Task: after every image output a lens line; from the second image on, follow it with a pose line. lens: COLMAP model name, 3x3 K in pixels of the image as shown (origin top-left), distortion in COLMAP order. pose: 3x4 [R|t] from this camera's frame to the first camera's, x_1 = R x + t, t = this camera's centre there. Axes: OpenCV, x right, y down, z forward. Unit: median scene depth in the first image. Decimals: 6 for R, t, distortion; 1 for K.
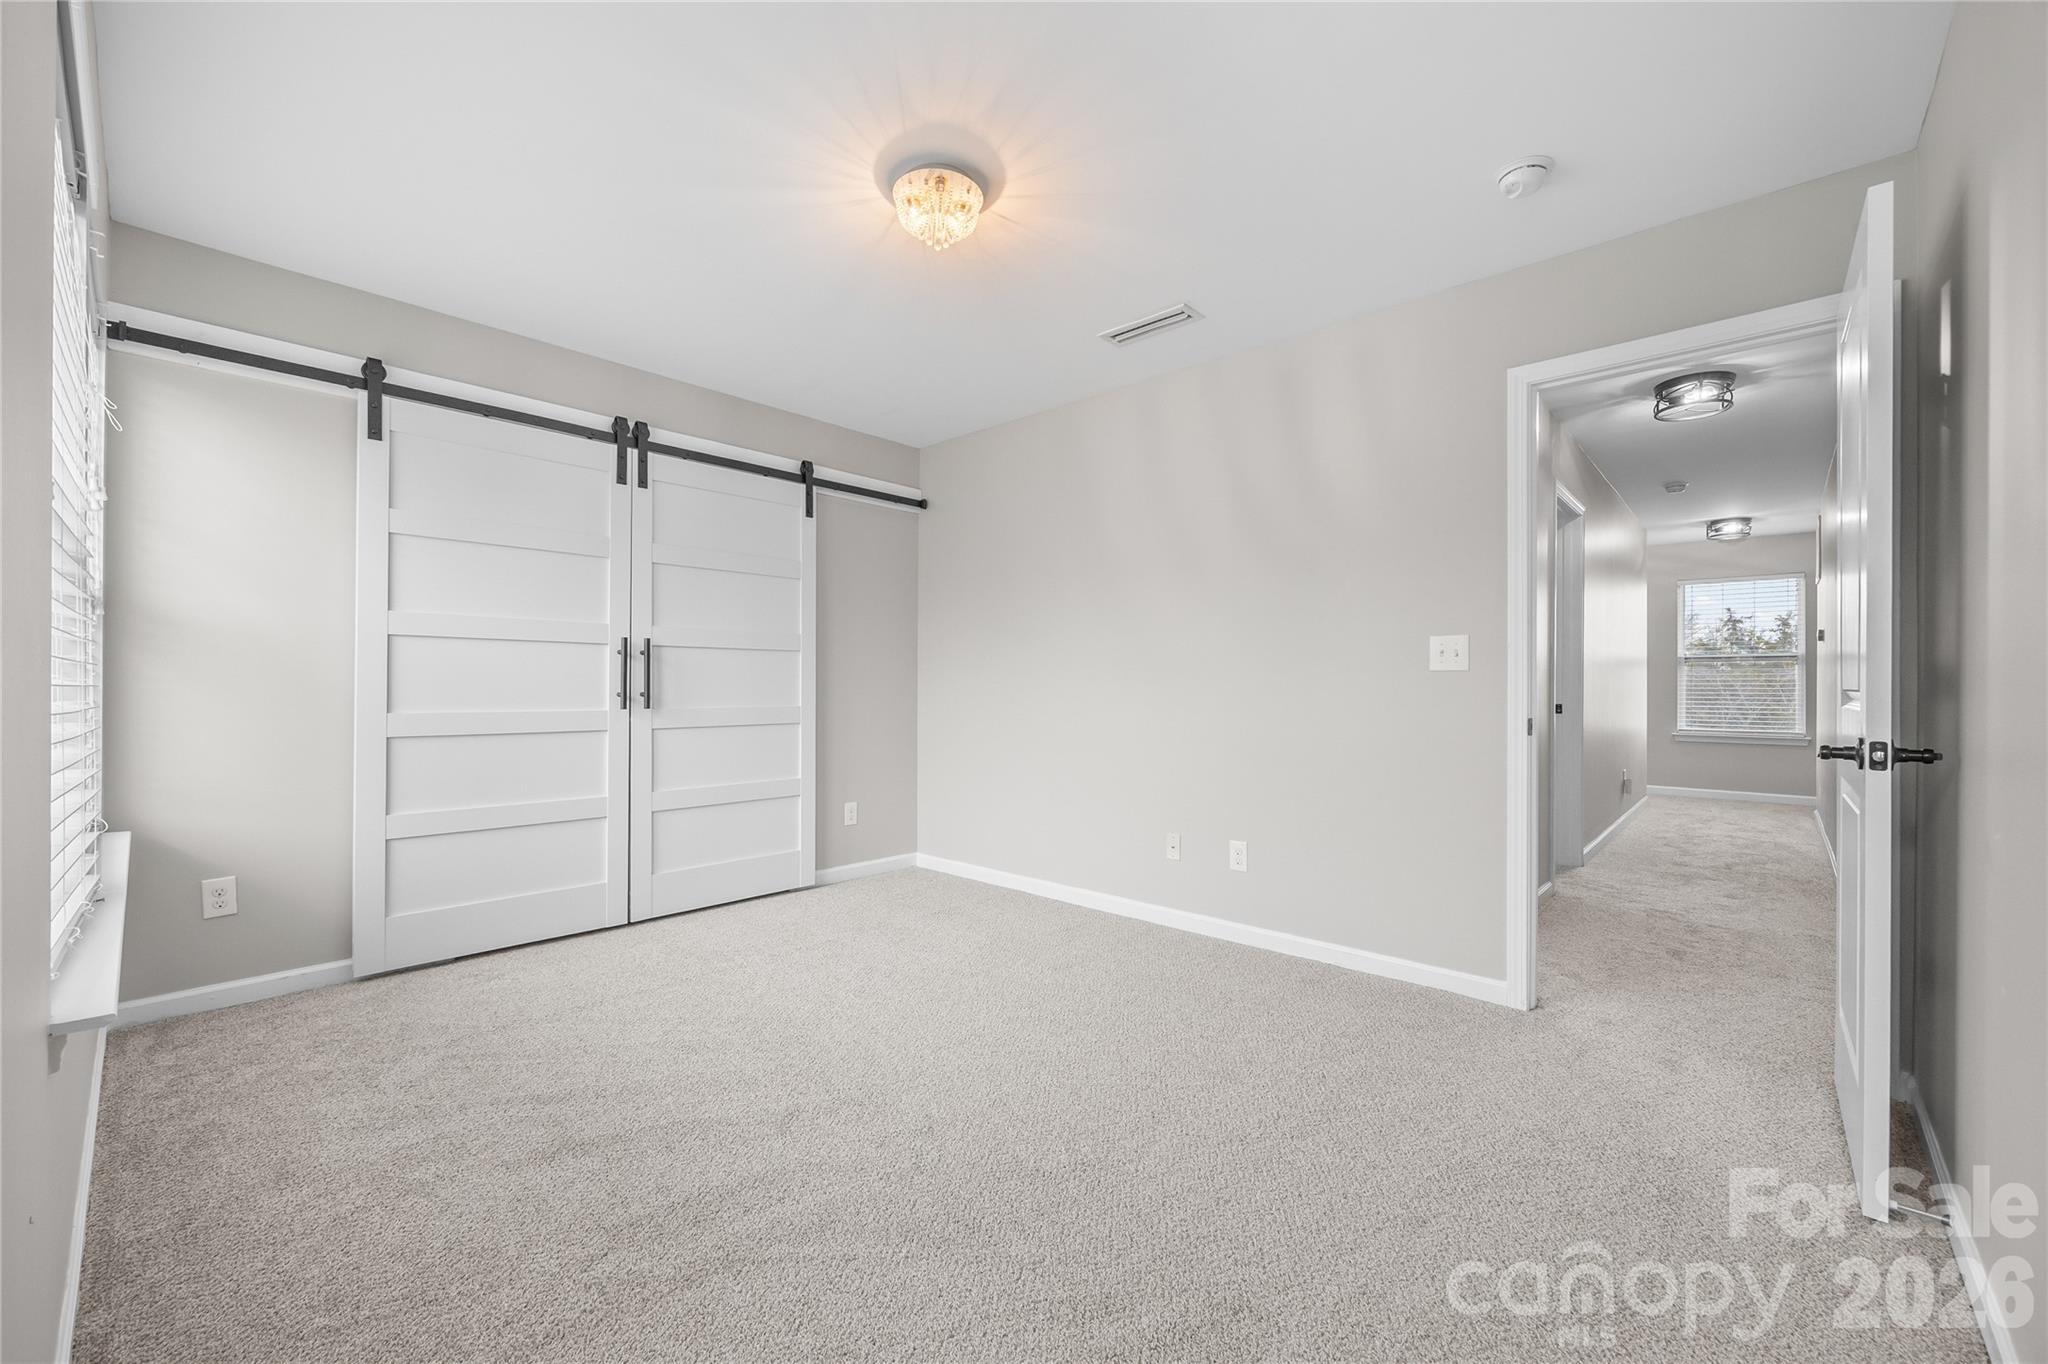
lens RADIAL K [[813.9, 0, 1024.0], [0, 813.9, 682.0], [0, 0, 1]] dist [0.001278, 0.000160]
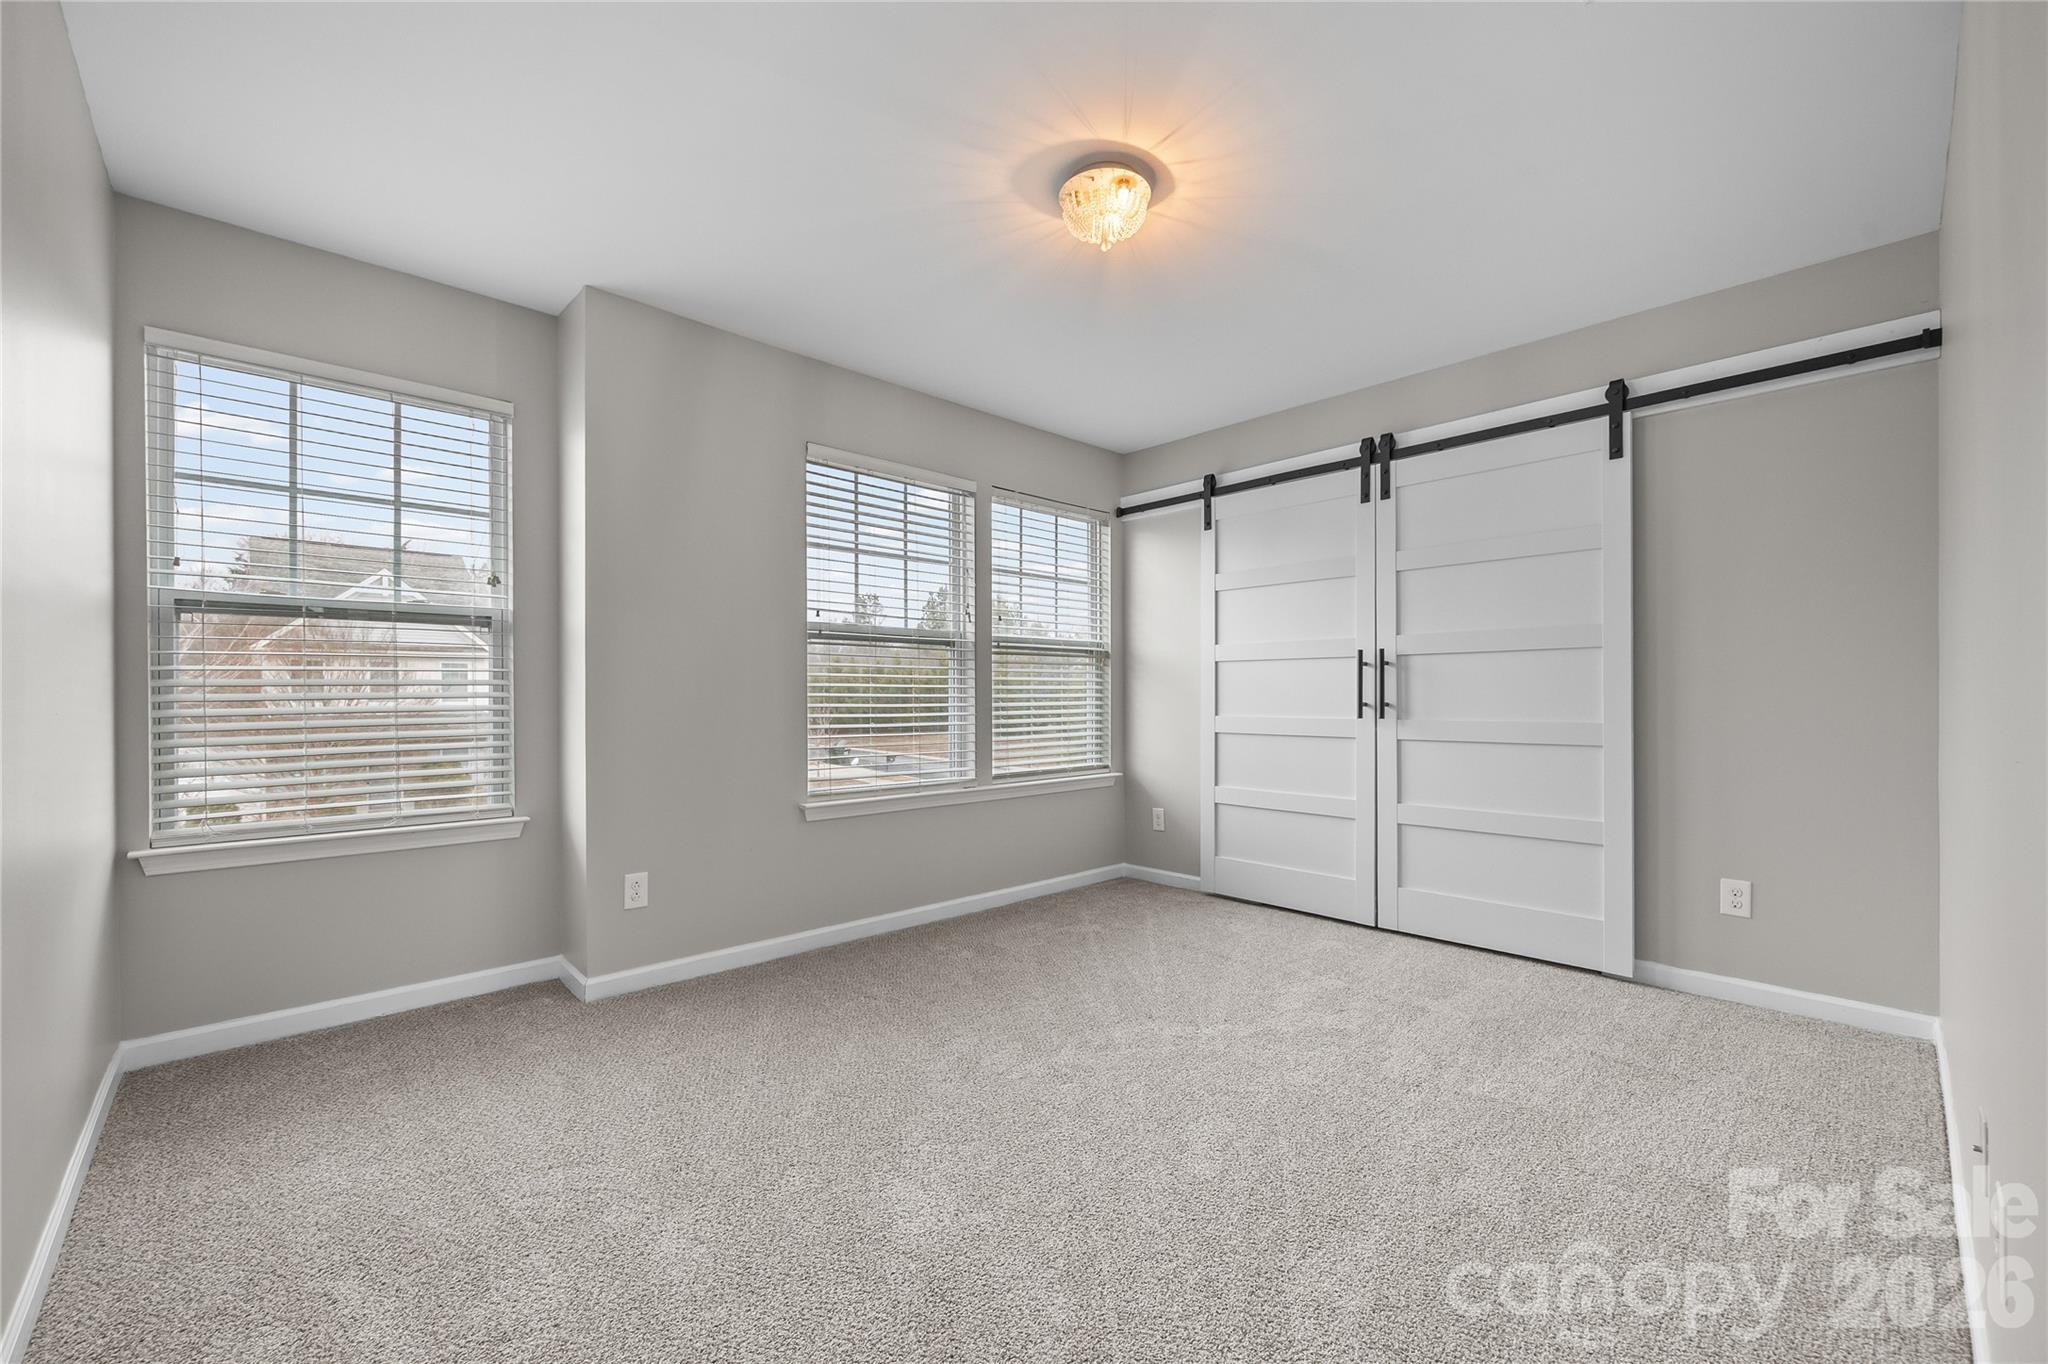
lens RADIAL K [[822.7, 0, 1027.4], [0, 822.7, 701.3], [0, 0, 1]] dist [-0.000382, -0.000257]
pose [[-0.068433, 0.002258, -0.997653, 0.587452], [0.007750, 0.999968, 0.001732, 0.005898], [0.997626, -0.007614, -0.068449, 0.640823]]
